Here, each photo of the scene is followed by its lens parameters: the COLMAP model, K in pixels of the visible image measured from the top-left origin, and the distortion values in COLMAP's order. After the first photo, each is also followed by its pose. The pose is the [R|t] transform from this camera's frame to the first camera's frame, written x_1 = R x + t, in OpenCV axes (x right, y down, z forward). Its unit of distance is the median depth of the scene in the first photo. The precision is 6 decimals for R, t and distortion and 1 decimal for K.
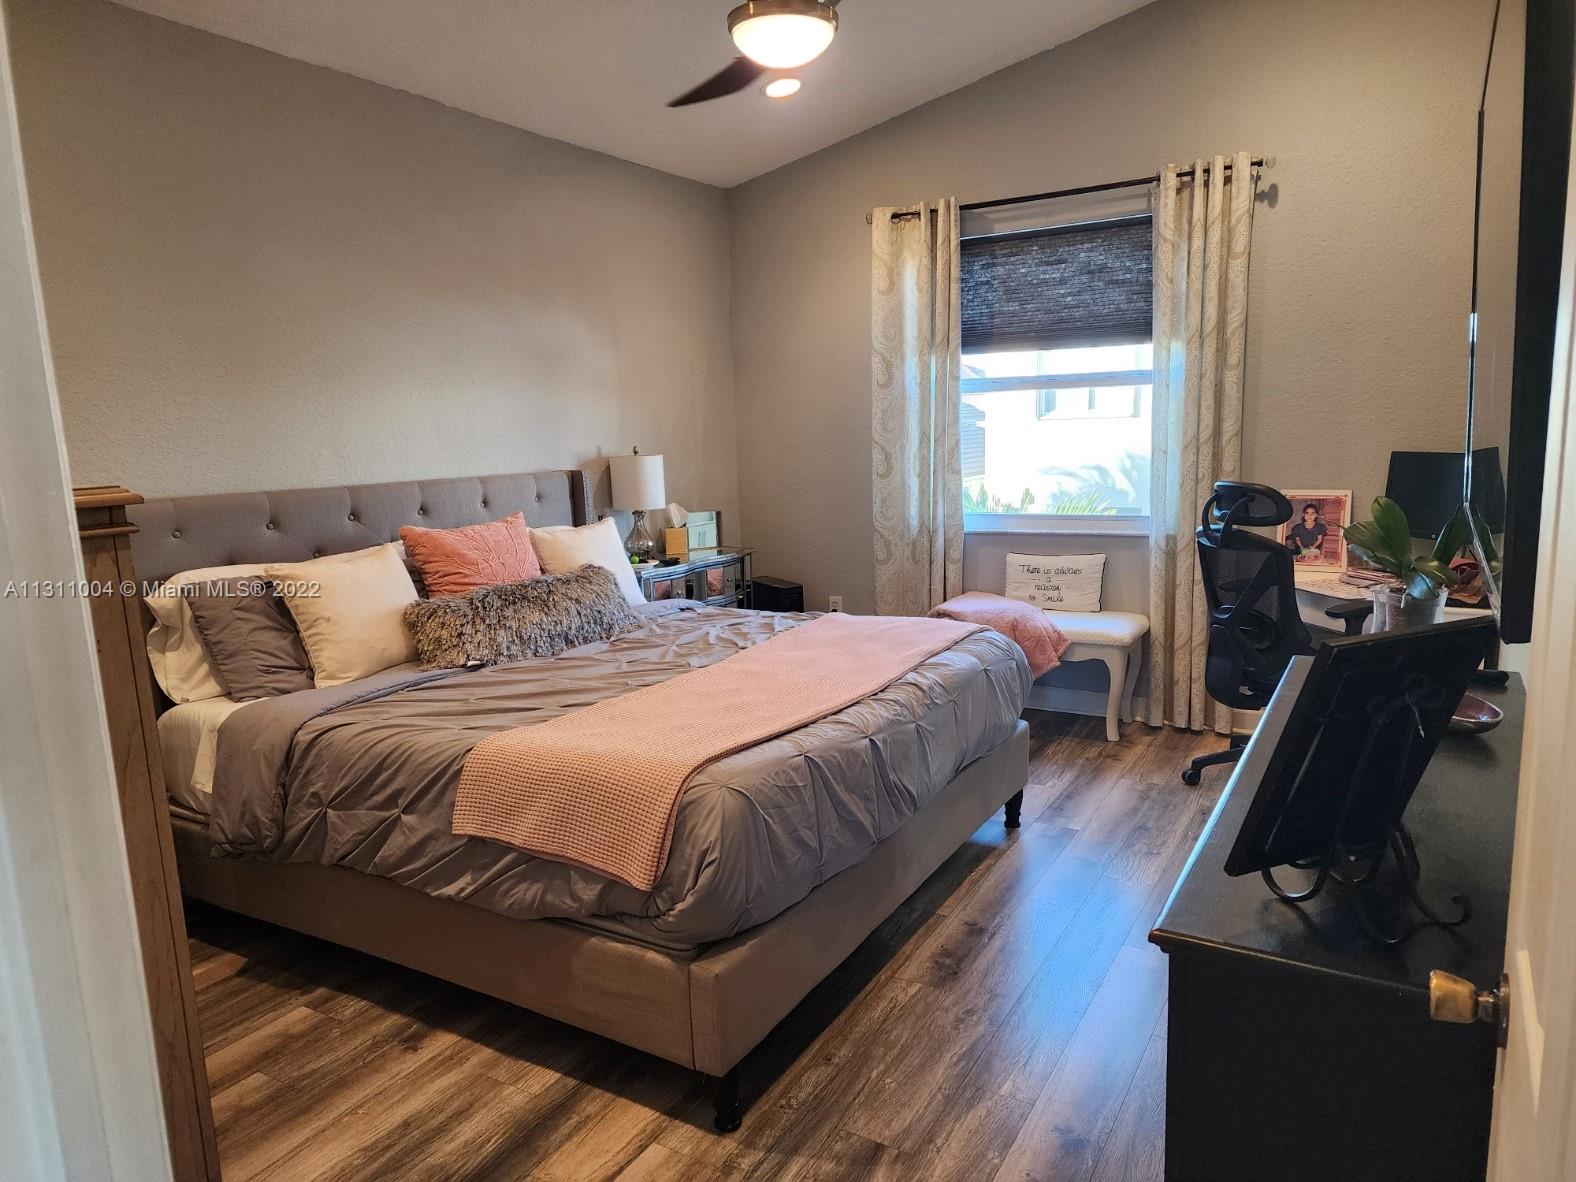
lens RADIAL K [[1048.4, 0, 842.5], [0, 1048.4, 598.5], [0, 0, 1]] dist [0.093241, -0.000373]
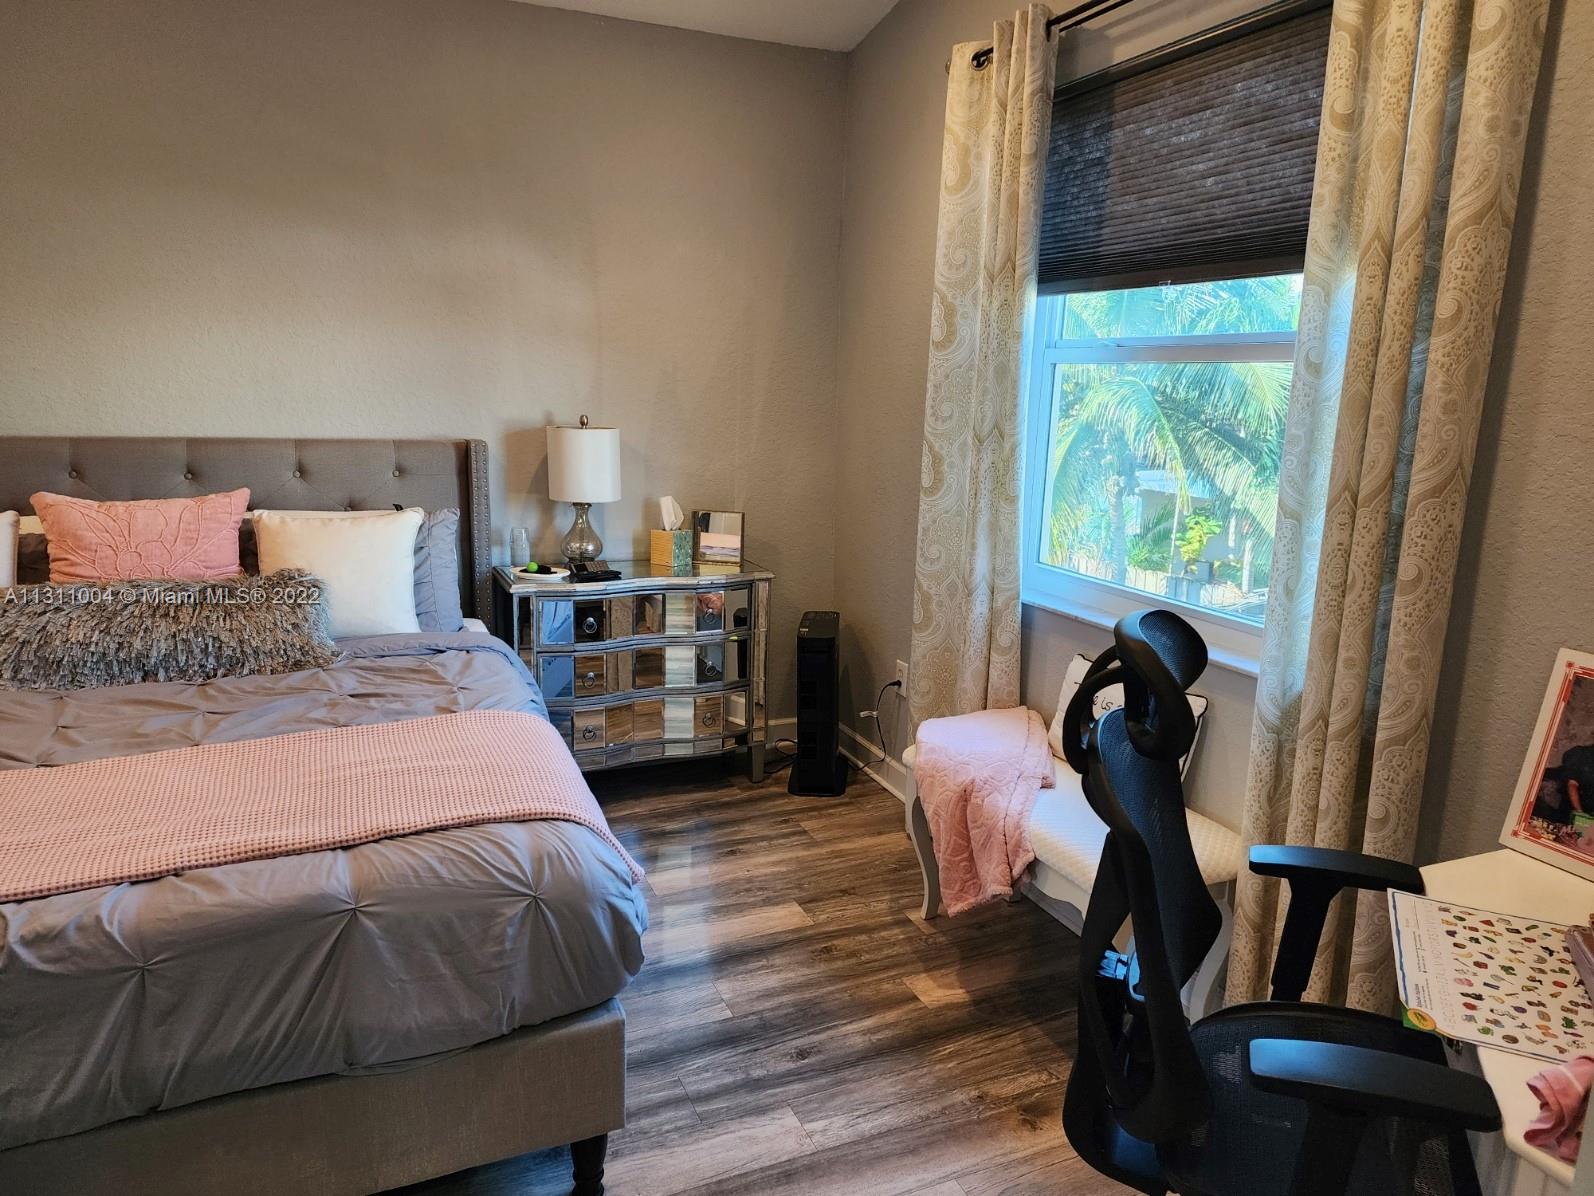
lens RADIAL K [[1082.9, 0, 797.0], [0, 1082.9, 598.0], [0, 0, 1]] dist [0.122599, -0.124369]
pose [[0.789176, 0.173559, -0.589134, 0.417524], [-0.151489, 0.984610, 0.087139, -0.112339], [0.595191, 0.020479, 0.803323, 0.495619]]
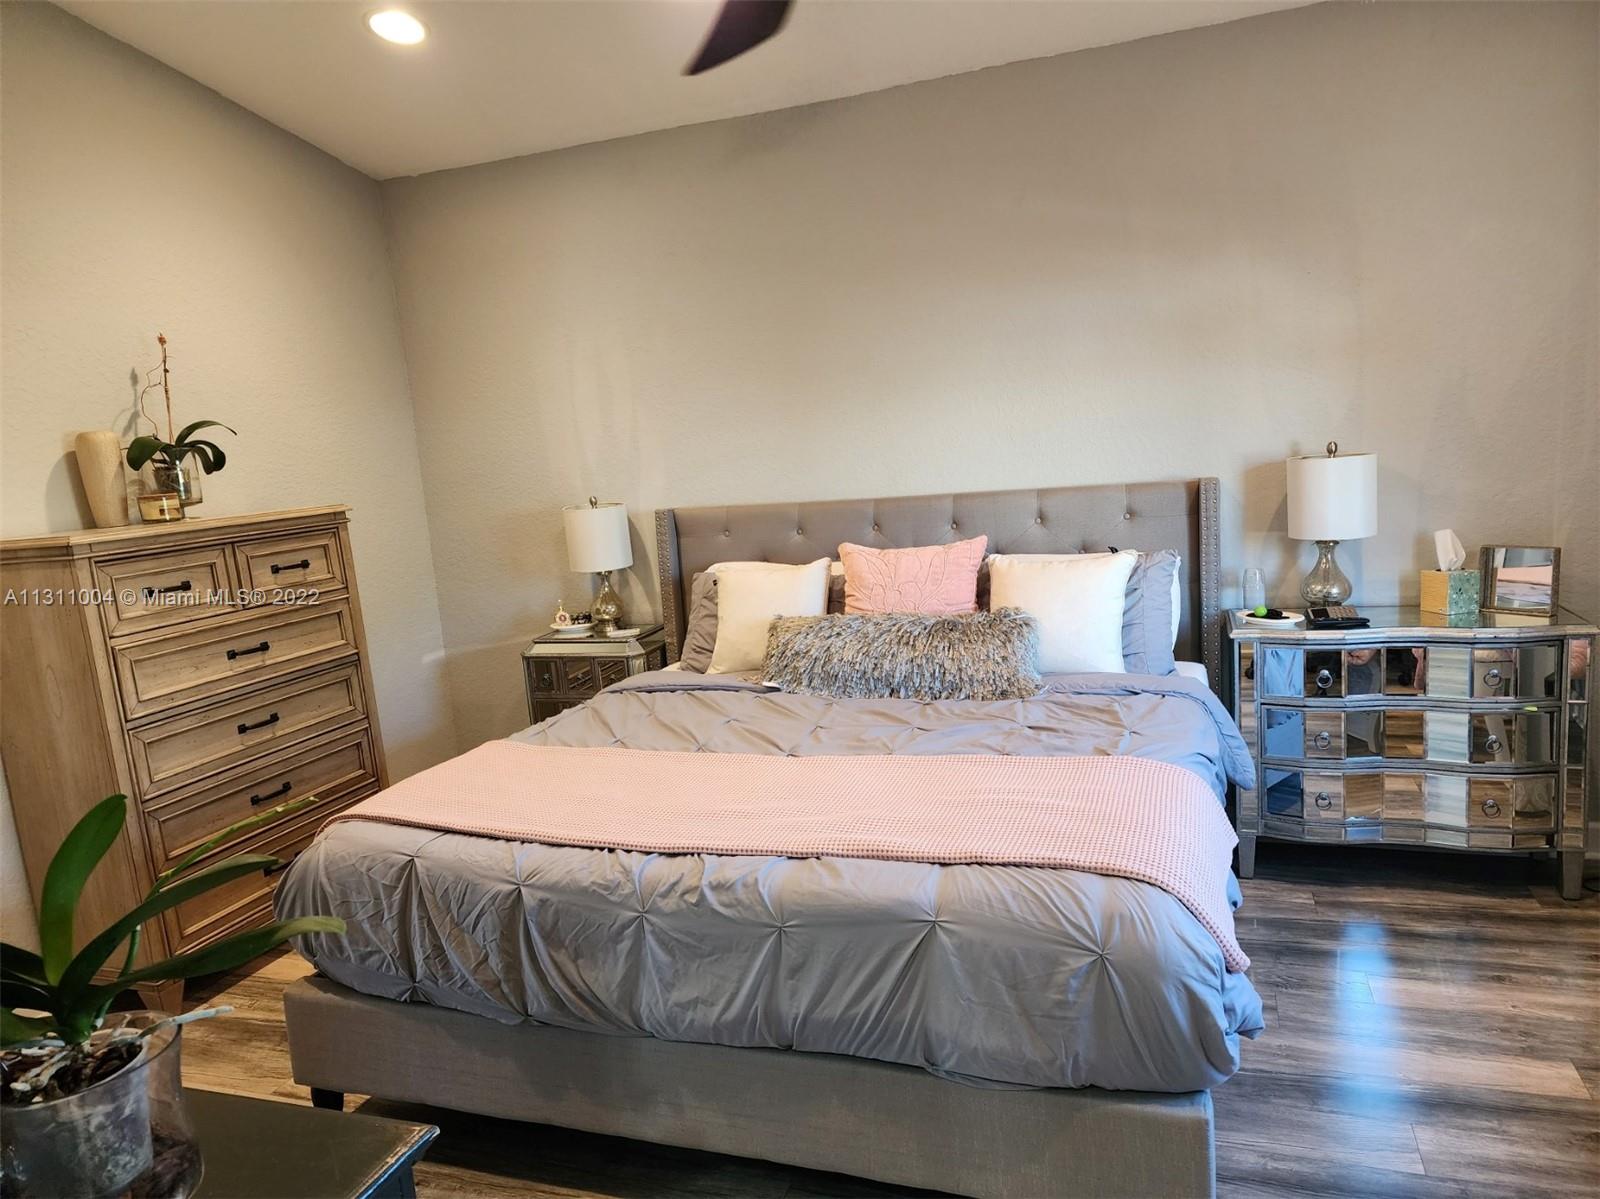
lens RADIAL K [[1081.0, 0, 800.0], [0, 1081.0, 599.5], [0, 0, 1]] dist [0.086369, -0.077965]
pose [[0.154358, 0.167787, -0.973664, 0.464713], [-0.091814, 0.983646, 0.154952, -0.129695], [0.983740, 0.065478, 0.167239, 0.586832]]
